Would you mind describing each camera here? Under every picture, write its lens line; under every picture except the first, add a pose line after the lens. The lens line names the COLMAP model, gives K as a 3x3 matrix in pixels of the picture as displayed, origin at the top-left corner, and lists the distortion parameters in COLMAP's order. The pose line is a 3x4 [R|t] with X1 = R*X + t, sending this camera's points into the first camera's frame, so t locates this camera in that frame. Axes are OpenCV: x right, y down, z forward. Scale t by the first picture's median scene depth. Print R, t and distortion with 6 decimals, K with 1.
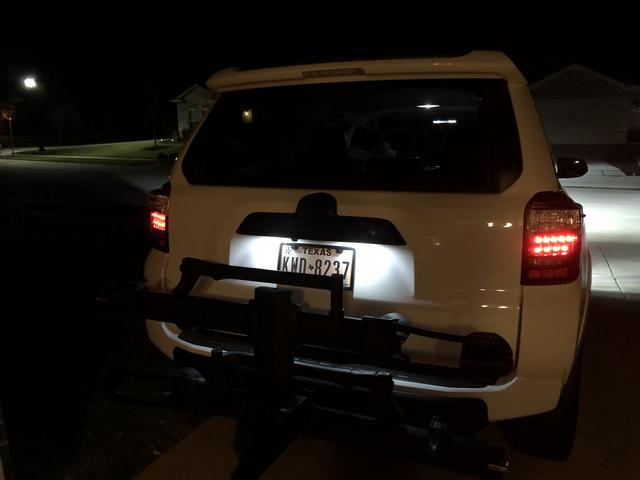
lens RADIAL K [[514.5, 0, 320.0], [0, 514.5, 240.0], [0, 0, 1]] dist [0.026274, -0.000358]
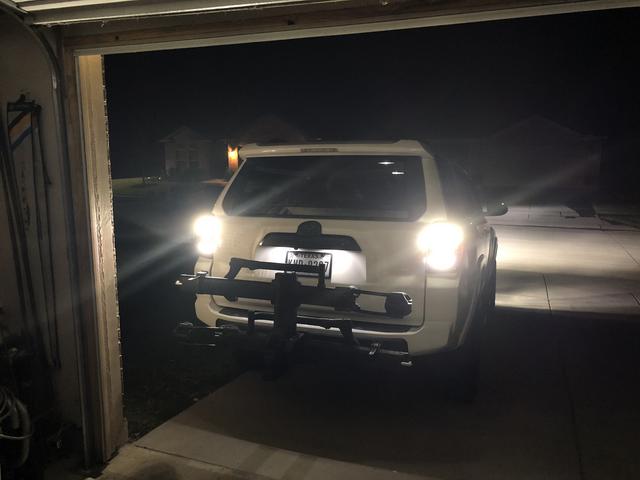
lens RADIAL K [[529.1, 0, 320.1], [0, 529.1, 222.1], [0, 0, 1]] dist [0.030612, -0.010923]
pose [[0.999314, 0.009961, 0.035675, -0.033126], [-0.005995, 0.993957, -0.109602, 0.101292], [-0.036551, 0.109313, 0.993335, -0.713172]]
